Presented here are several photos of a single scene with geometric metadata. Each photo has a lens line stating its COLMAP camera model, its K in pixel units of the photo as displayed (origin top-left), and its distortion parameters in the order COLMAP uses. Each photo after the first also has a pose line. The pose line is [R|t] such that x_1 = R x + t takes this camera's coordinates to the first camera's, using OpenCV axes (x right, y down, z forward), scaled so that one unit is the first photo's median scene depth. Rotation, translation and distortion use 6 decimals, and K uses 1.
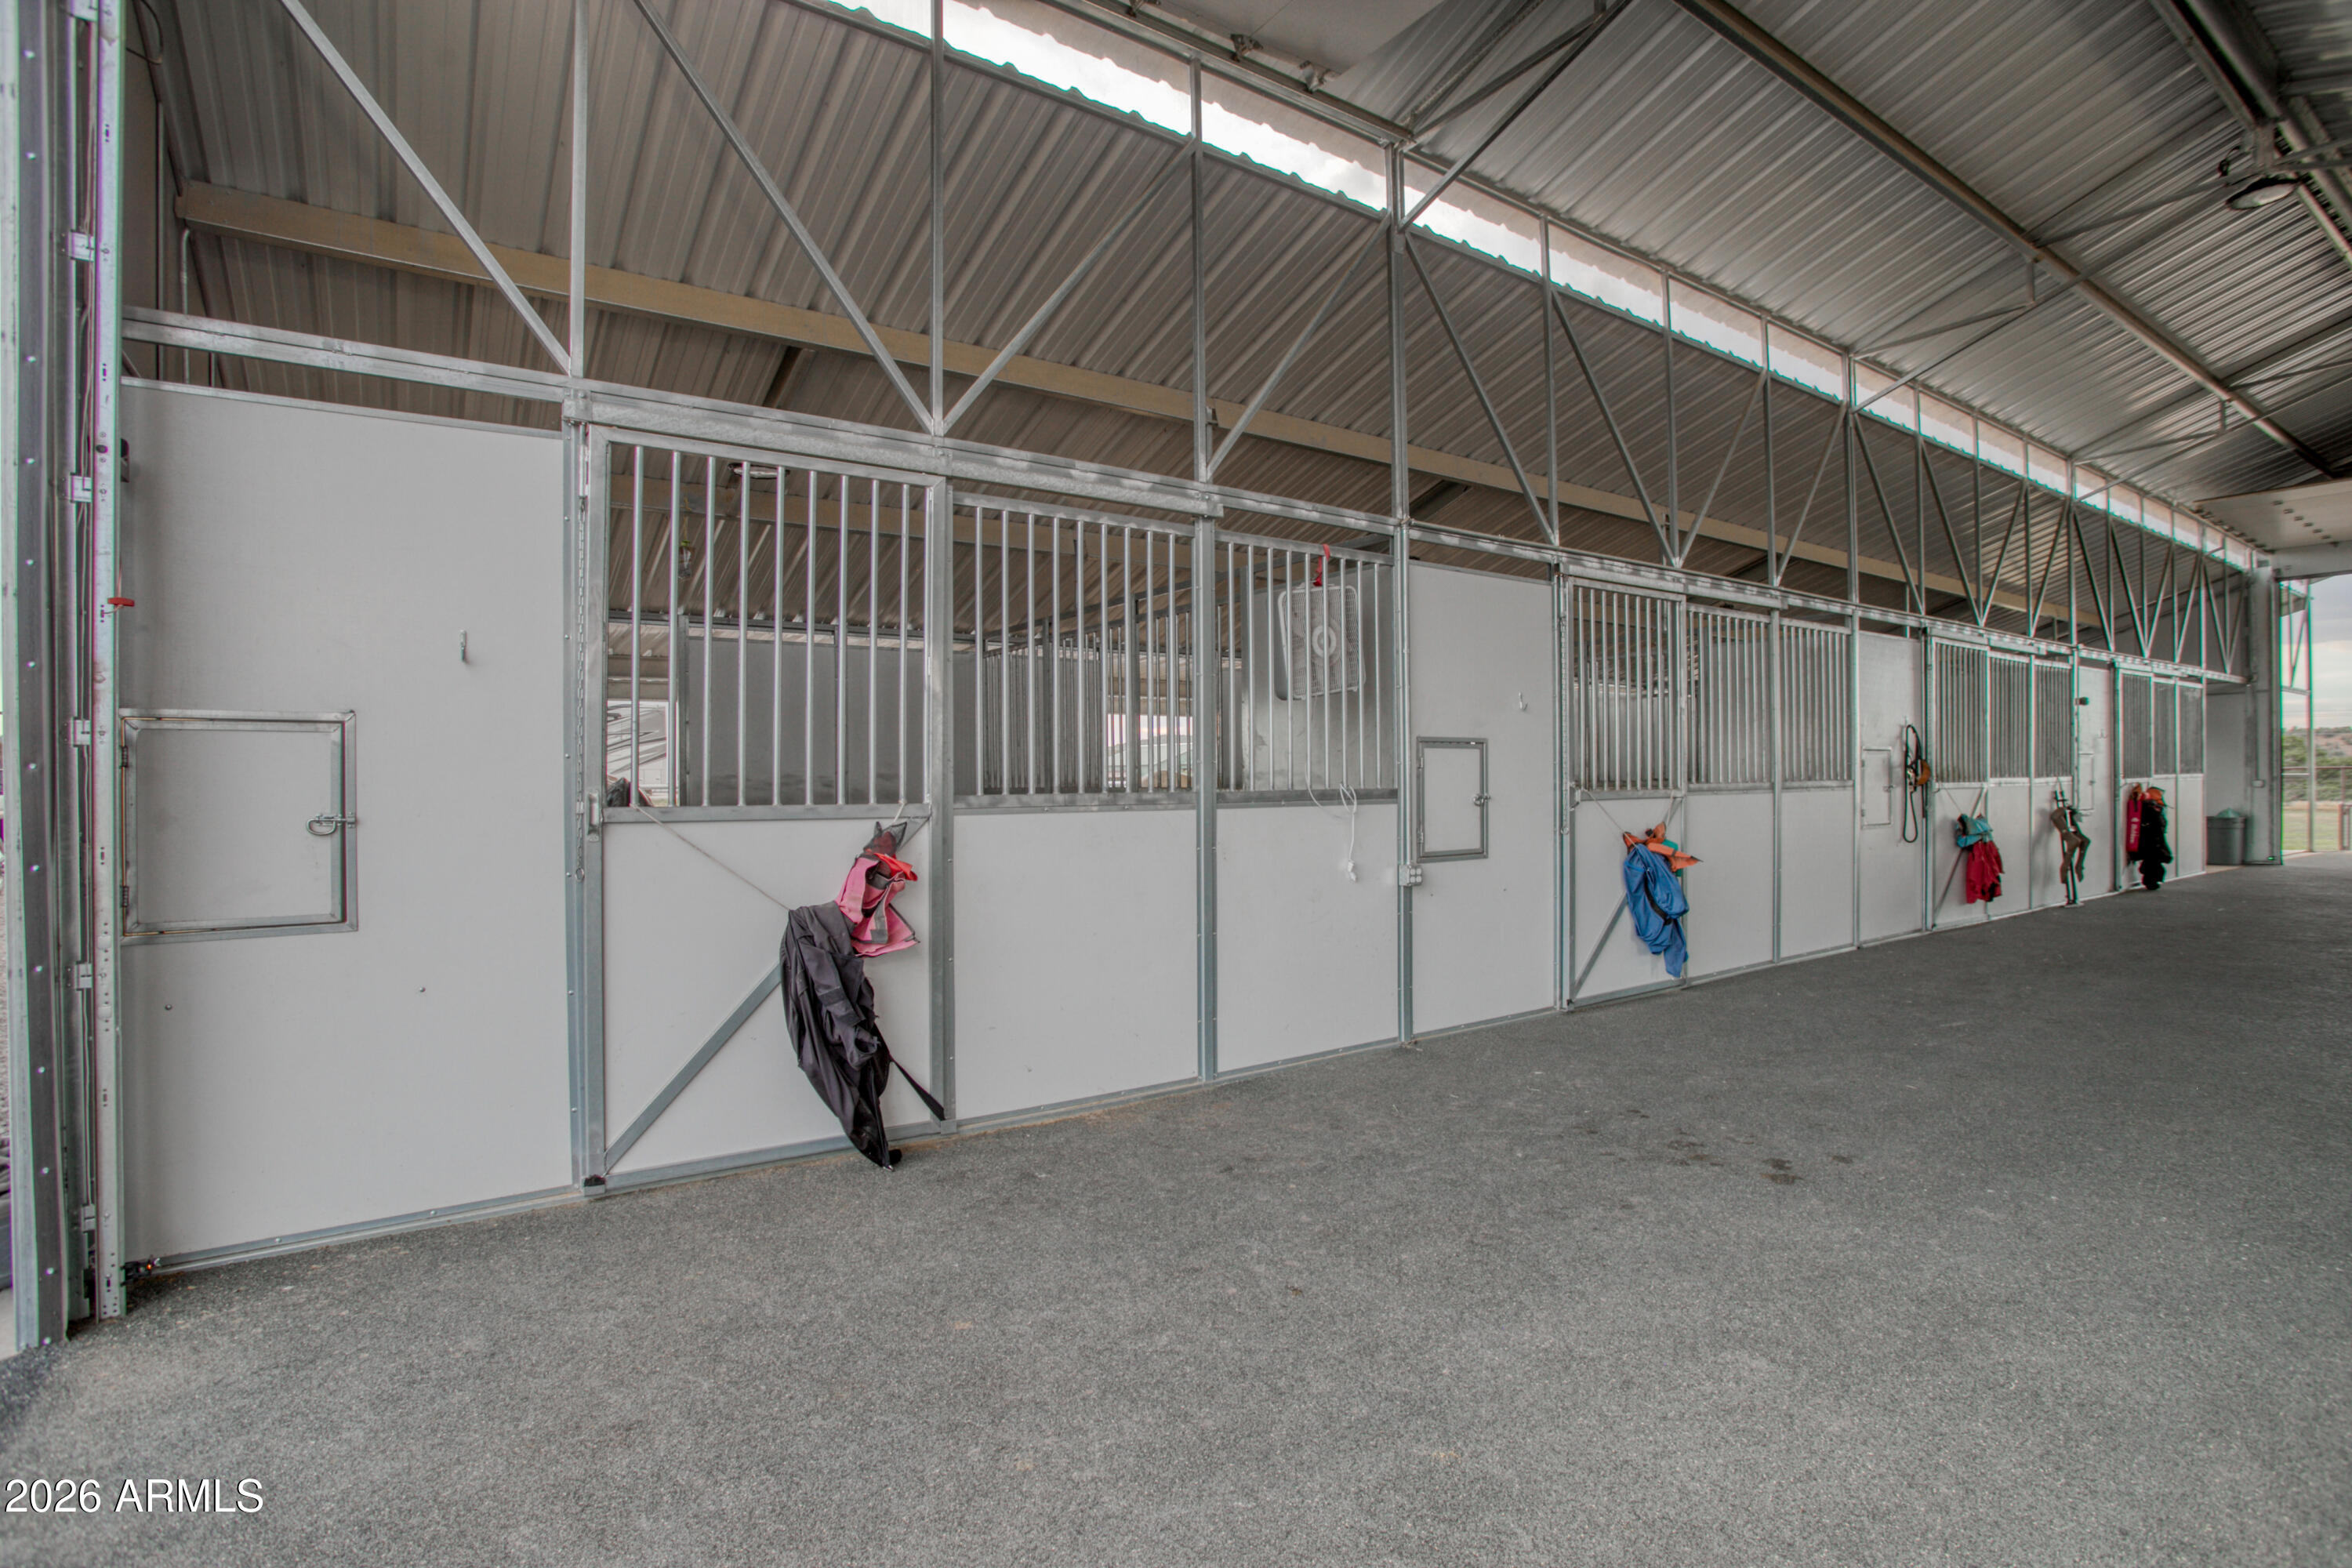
lens RADIAL K [[1107.5, 0, 1176.0], [0, 1107.5, 784.0], [0, 0, 1]] dist [-0.071633, 0.027611]
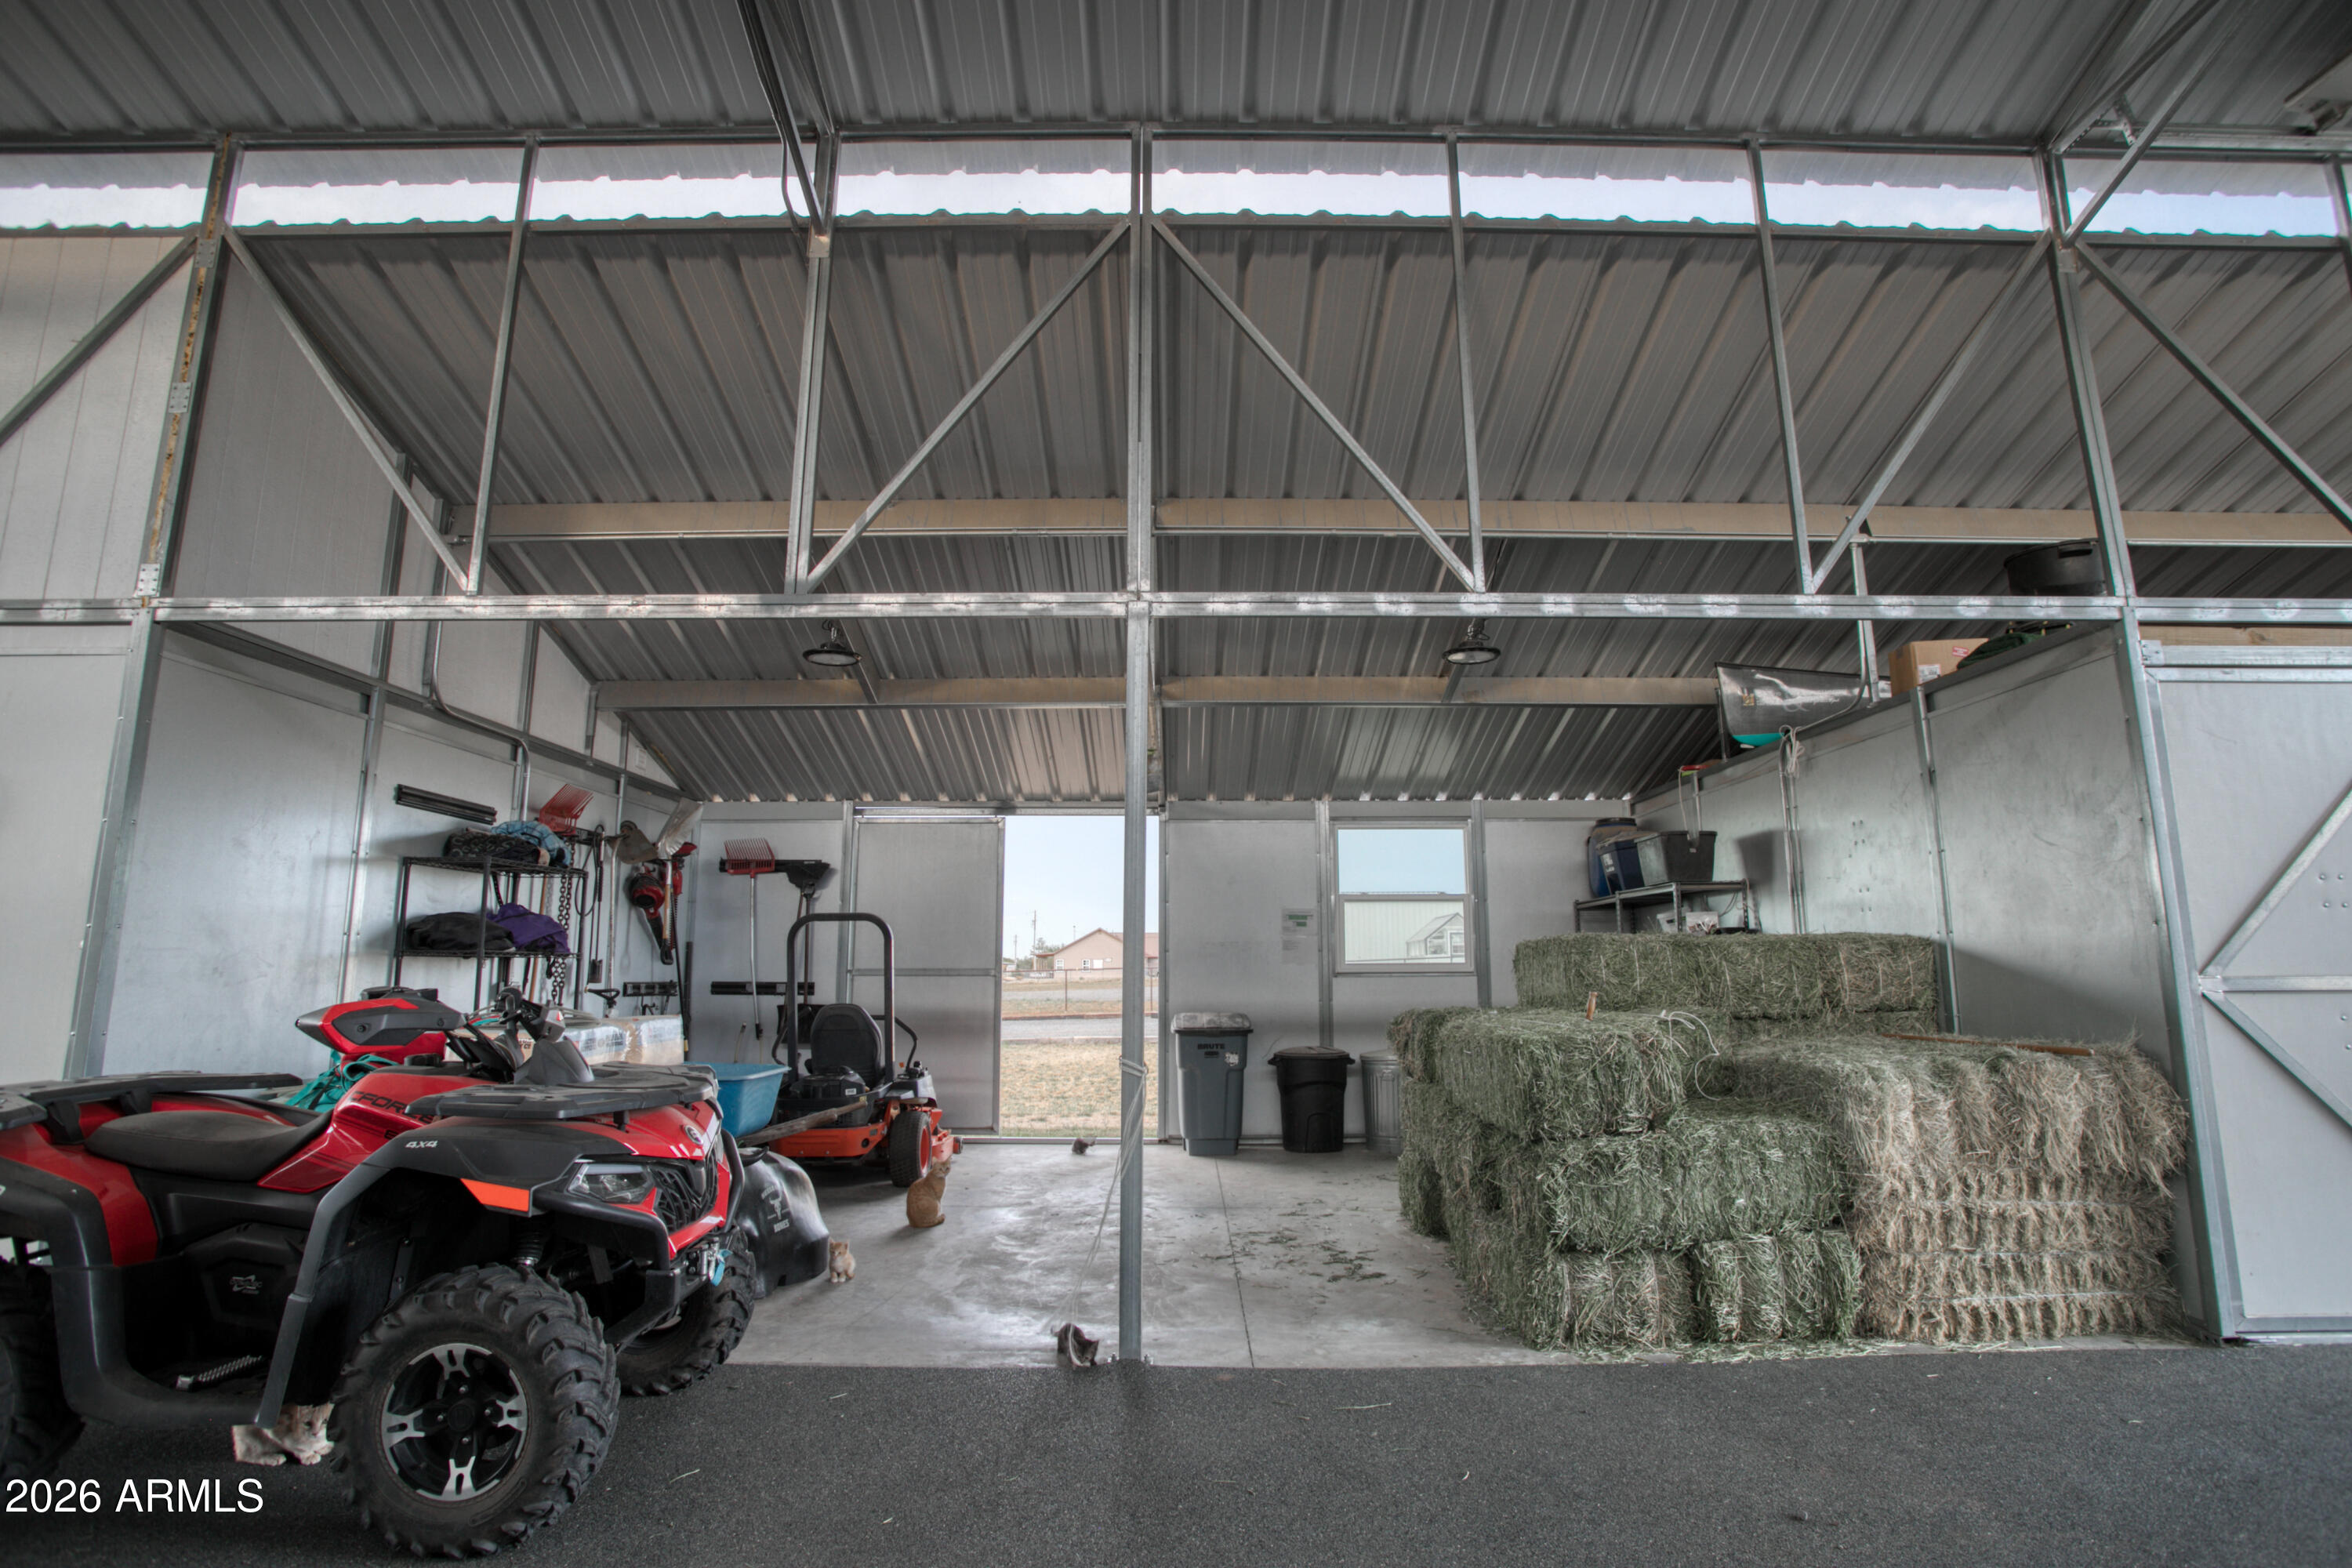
lens RADIAL K [[1107.5, 0, 1176.0], [0, 1107.5, 784.0], [0, 0, 1]] dist [-0.071633, 0.027611]
pose [[0.828887, -0.072370, -0.554715, 0.099714], [-0.009479, 0.989637, -0.143276, -0.005019], [0.559336, 0.124018, 0.819612, 0.074407]]
